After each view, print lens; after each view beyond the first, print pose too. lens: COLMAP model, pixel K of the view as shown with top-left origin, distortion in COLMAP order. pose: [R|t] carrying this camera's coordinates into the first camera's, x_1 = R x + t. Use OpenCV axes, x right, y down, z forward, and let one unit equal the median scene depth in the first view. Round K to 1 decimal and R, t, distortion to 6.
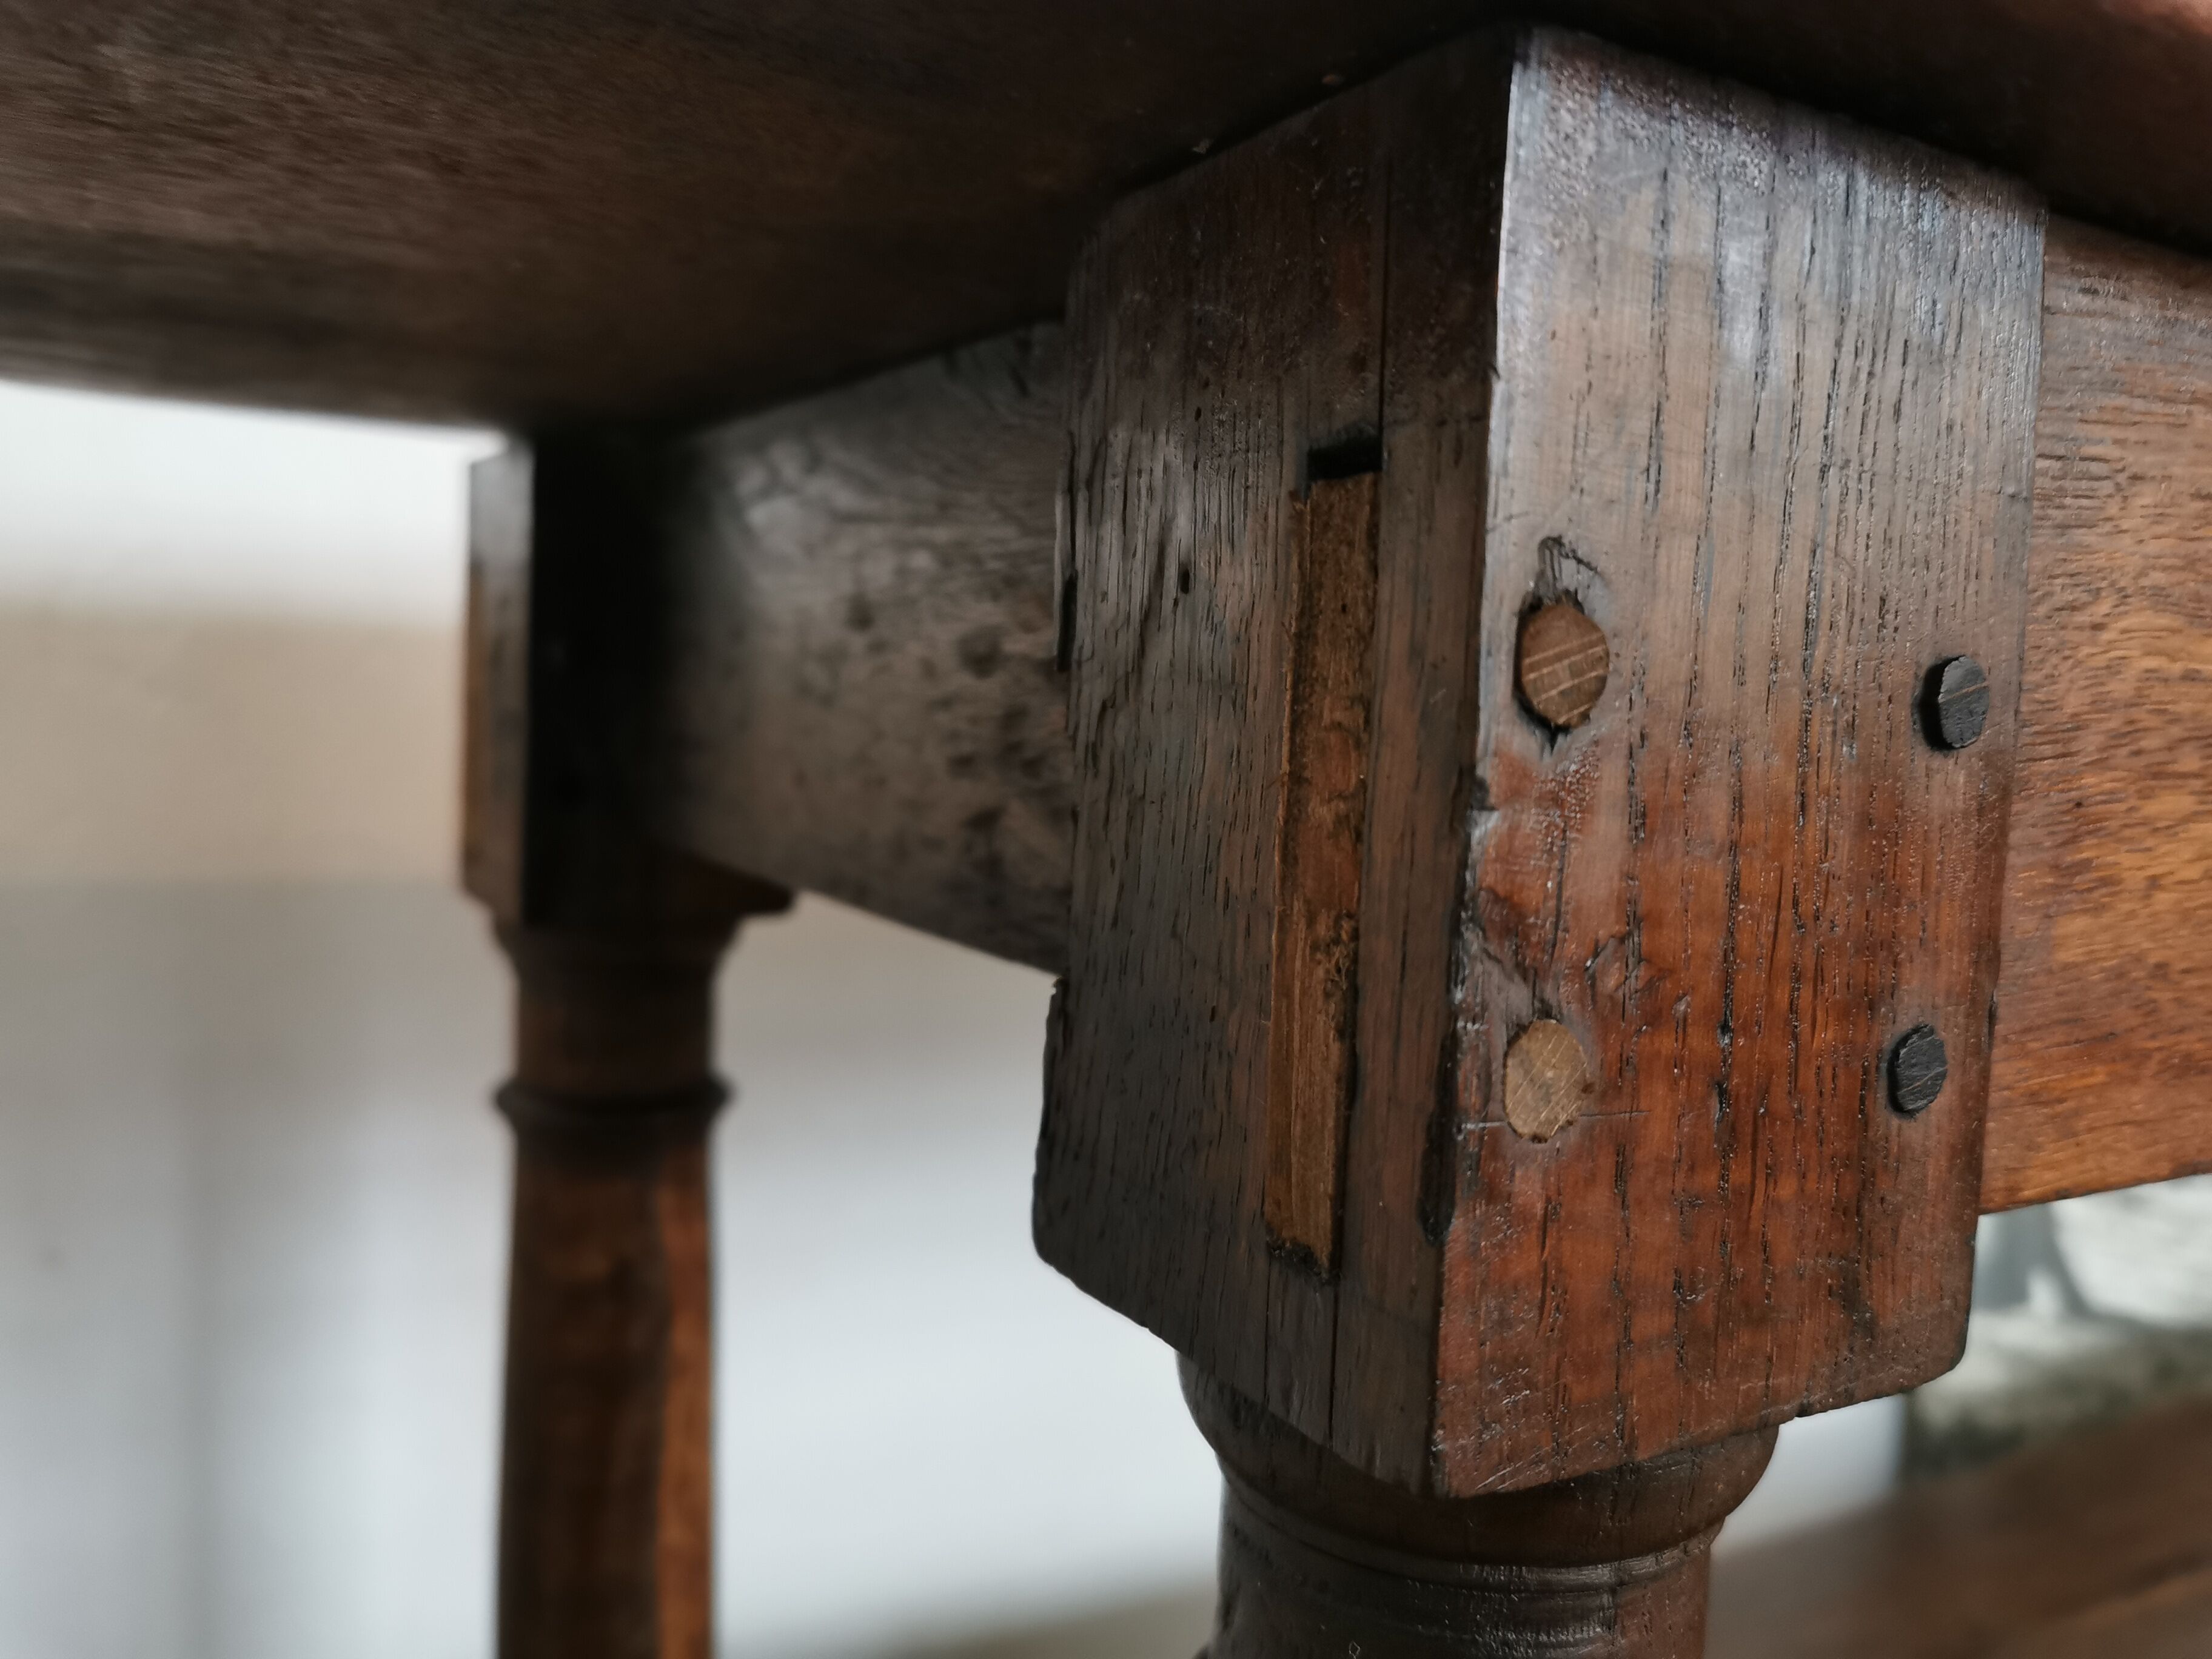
lens RADIAL K [[1709.8, 0, 1096.3], [0, 1709.8, 831.5], [0, 0, 1]] dist [0.068764, -0.101814]
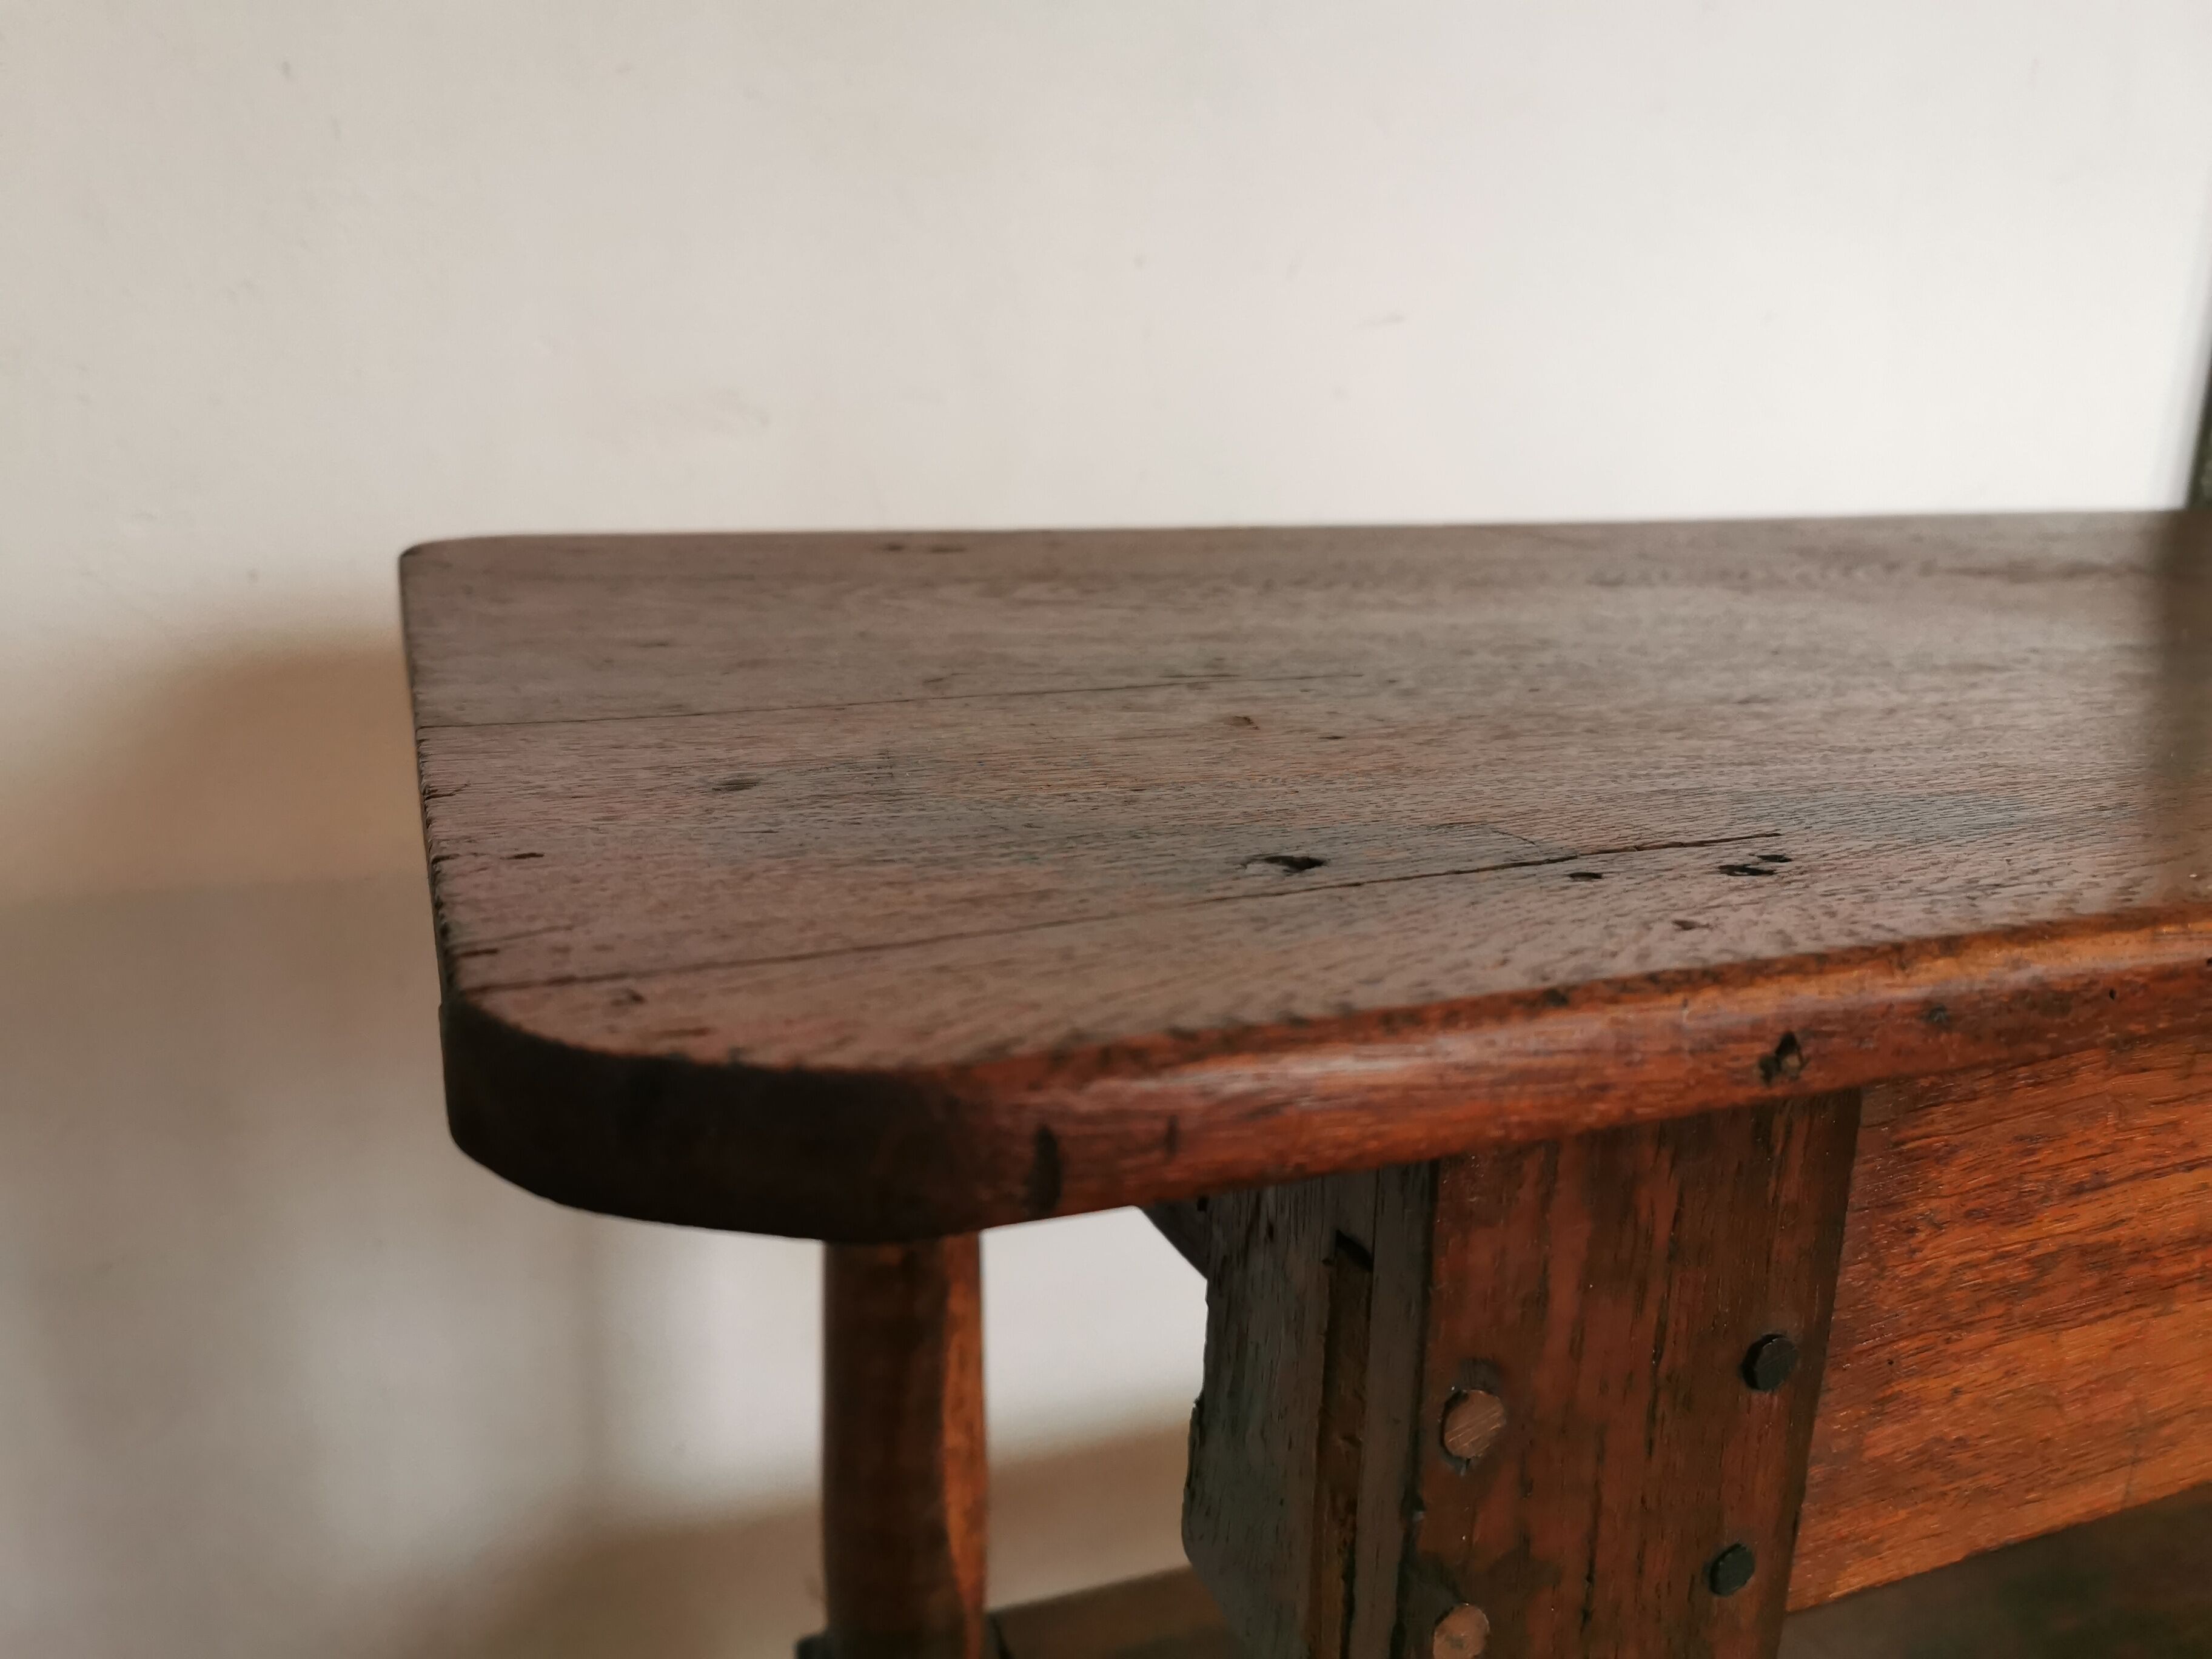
lens RADIAL K [[1709.8, 0, 1117.8], [0, 1709.8, 826.0], [0, 0, 1]] dist [0.068764, -0.101814]
pose [[0.990966, 0.023907, -0.131963, 0.101058], [0.002257, 0.980870, 0.194652, -0.736935], [0.134092, -0.193192, 0.971955, -0.415805]]
